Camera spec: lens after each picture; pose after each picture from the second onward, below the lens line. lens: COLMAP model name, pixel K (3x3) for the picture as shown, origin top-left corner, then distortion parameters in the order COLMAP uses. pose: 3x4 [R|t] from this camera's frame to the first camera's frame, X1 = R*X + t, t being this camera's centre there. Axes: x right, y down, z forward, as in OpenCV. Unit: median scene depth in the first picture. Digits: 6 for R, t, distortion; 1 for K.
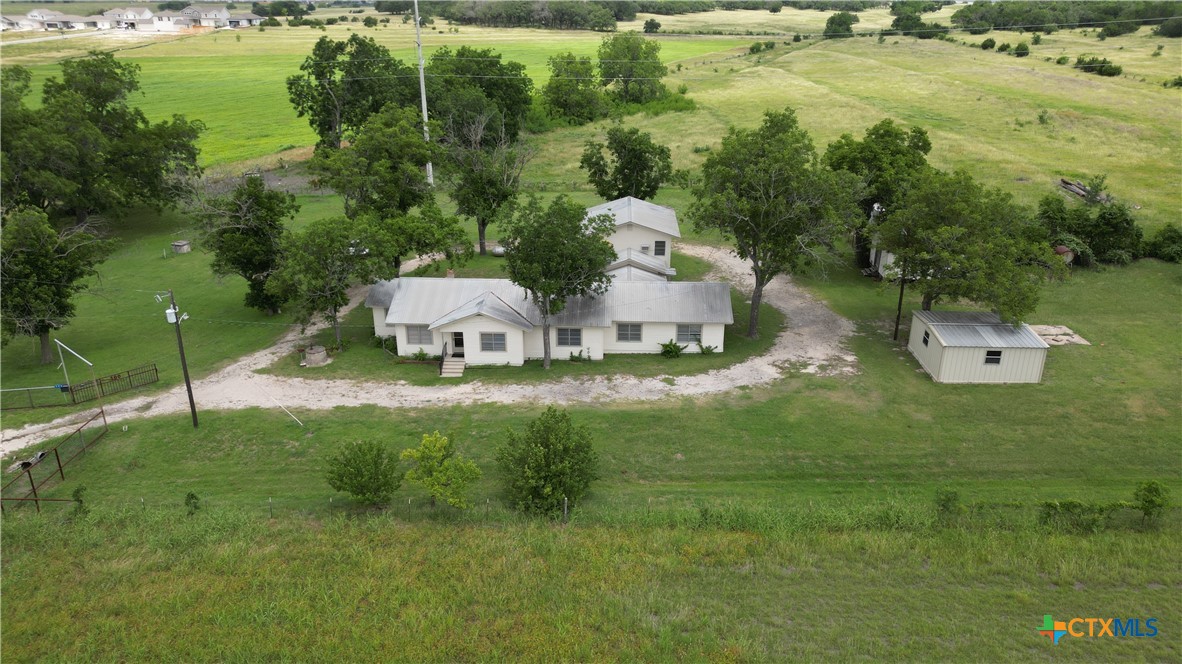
lens RADIAL K [[824.0, 0, 591.0], [0, 824.0, 332.0], [0, 0, 1]] dist [0.065537, -0.066050]
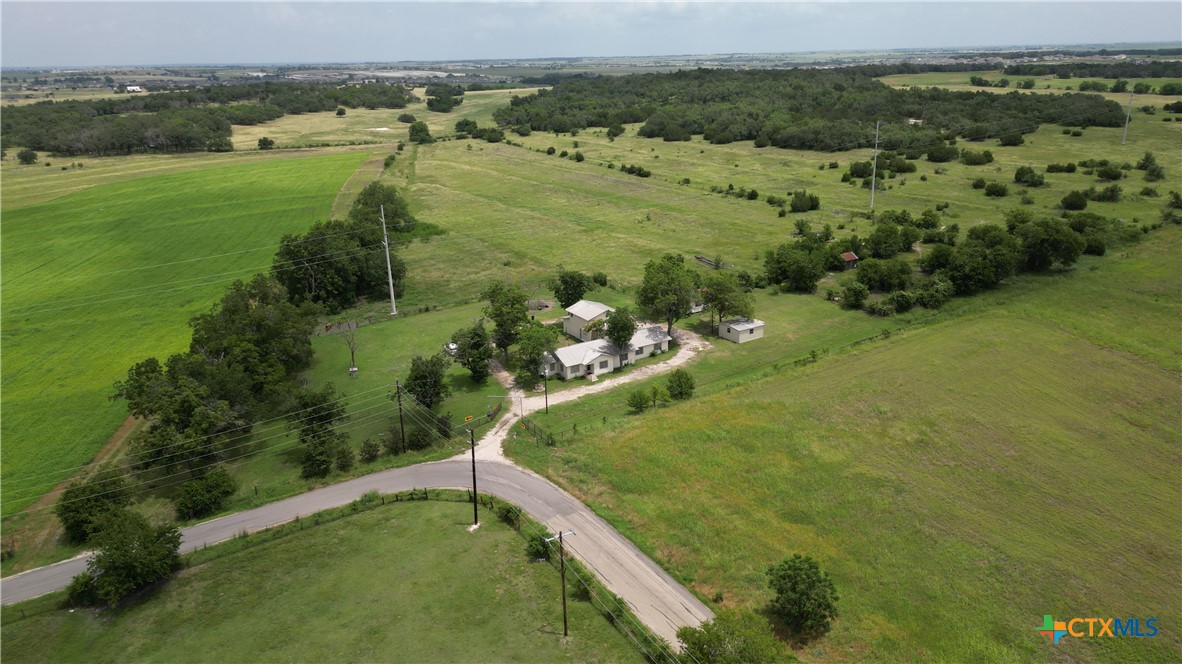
lens RADIAL K [[824.0, 0, 591.0], [0, 824.0, 332.0], [0, 0, 1]] dist [0.065537, -0.066050]
pose [[0.831521, -0.198586, 0.518783, -1.504103], [0.233217, 0.972423, -0.001572, -0.095343], [-0.504165, 0.122297, 0.854904, -1.244517]]
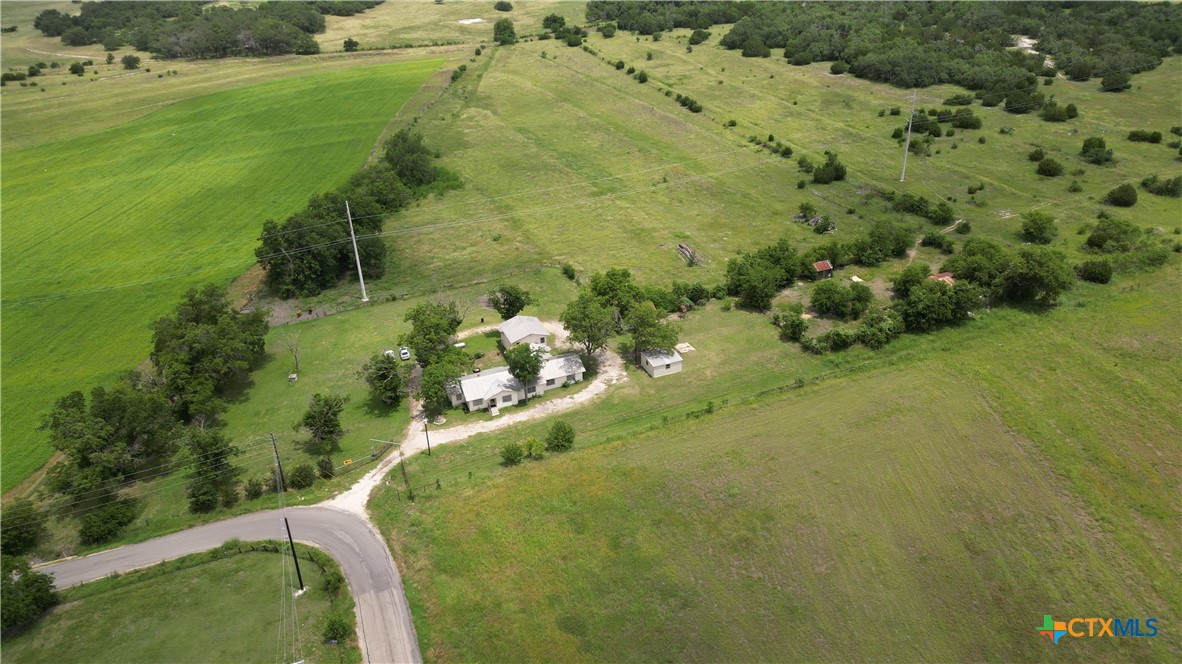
lens RADIAL K [[824.0, 0, 591.0], [0, 824.0, 332.0], [0, 0, 1]] dist [0.065537, -0.066050]
pose [[0.915754, -0.215100, 0.339302, -0.751130], [0.181659, 0.975018, 0.127824, -0.507113], [-0.358321, -0.055418, 0.931952, -1.655379]]
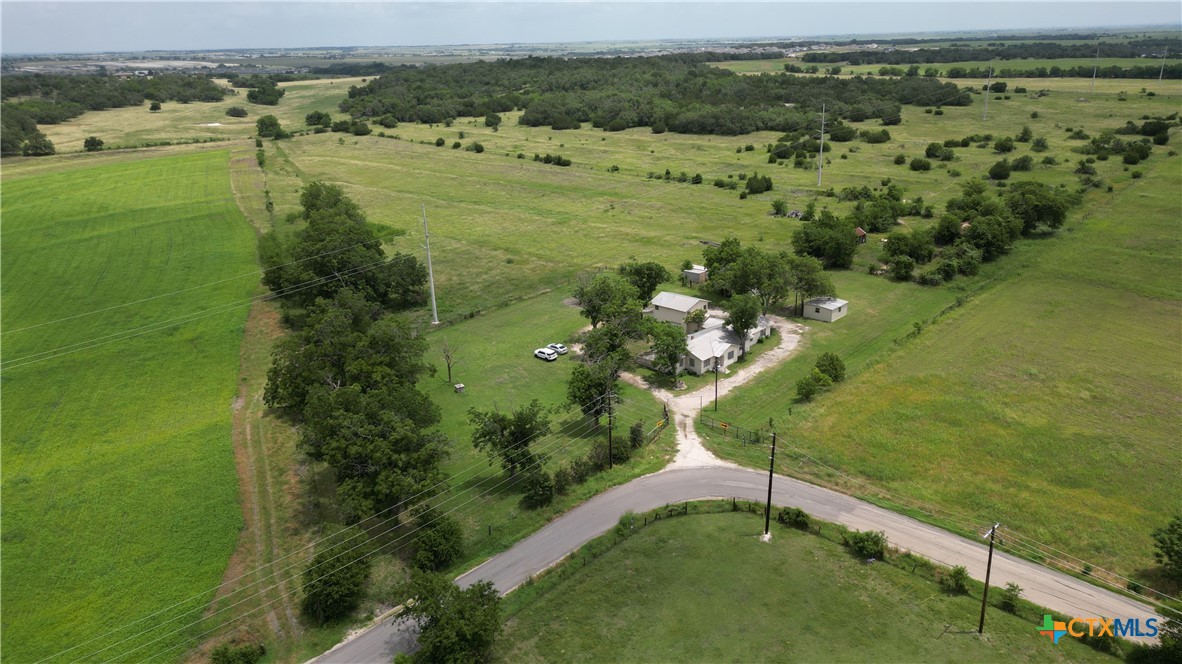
lens RADIAL K [[824.0, 0, 591.0], [0, 824.0, 332.0], [0, 0, 1]] dist [0.065537, -0.066050]
pose [[0.663247, -0.269083, 0.698354, -2.185357], [0.306440, 0.948962, 0.074610, -0.381910], [-0.682787, 0.164519, 0.711853, -0.537694]]
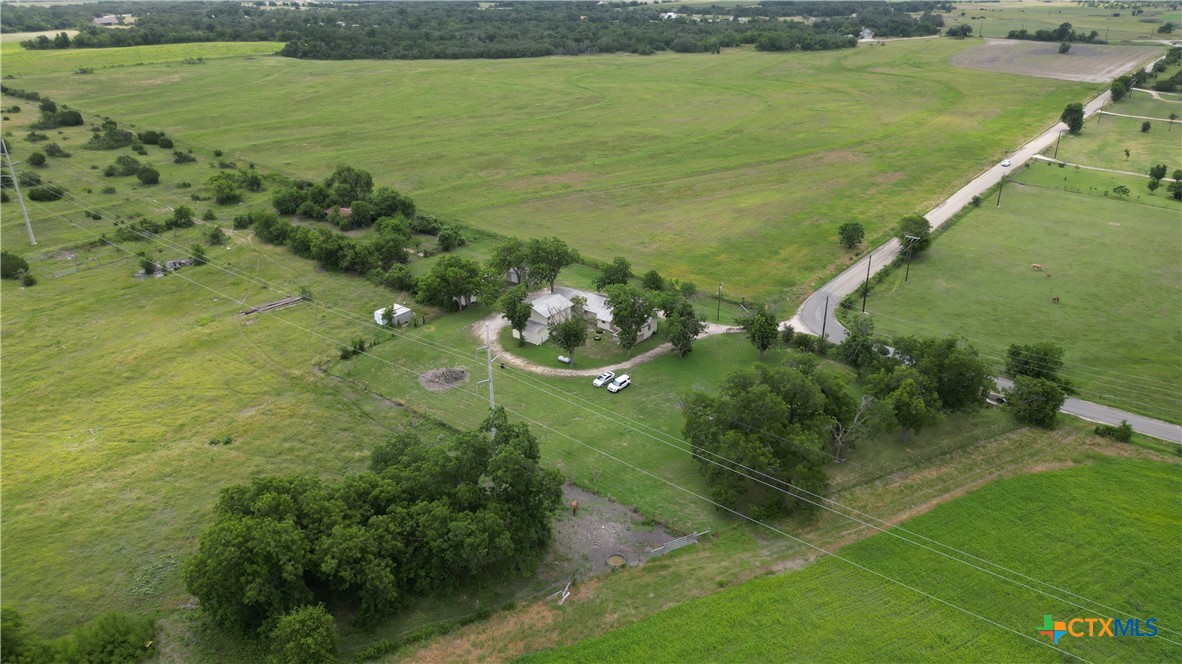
lens RADIAL K [[824.0, 0, 591.0], [0, 824.0, 332.0], [0, 0, 1]] dist [0.065537, -0.066050]
pose [[-0.817128, -0.230815, 0.528229, -1.715557], [0.218627, 0.723793, 0.654466, -2.060701], [-0.533389, 0.650267, -0.540970, 2.909429]]
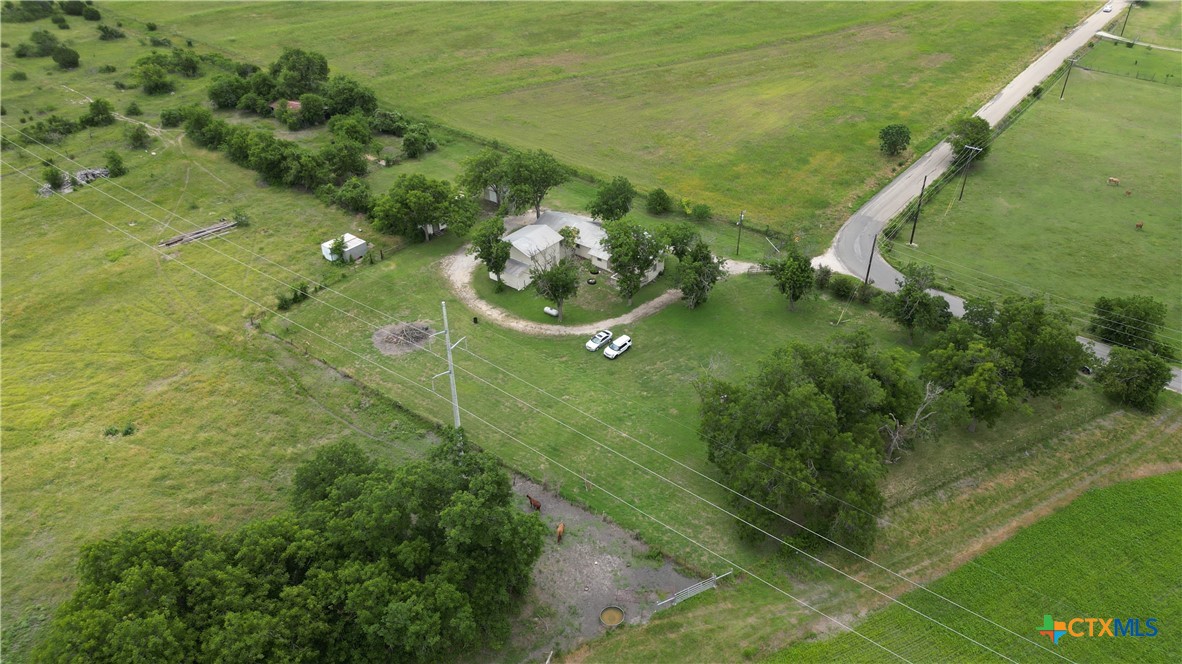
lens RADIAL K [[824.0, 0, 591.0], [0, 824.0, 332.0], [0, 0, 1]] dist [0.065537, -0.066050]
pose [[-0.817823, -0.312905, 0.482966, -1.396344], [0.214712, 0.612738, 0.760560, -1.866815], [-0.533914, 0.725702, -0.433927, 2.473445]]
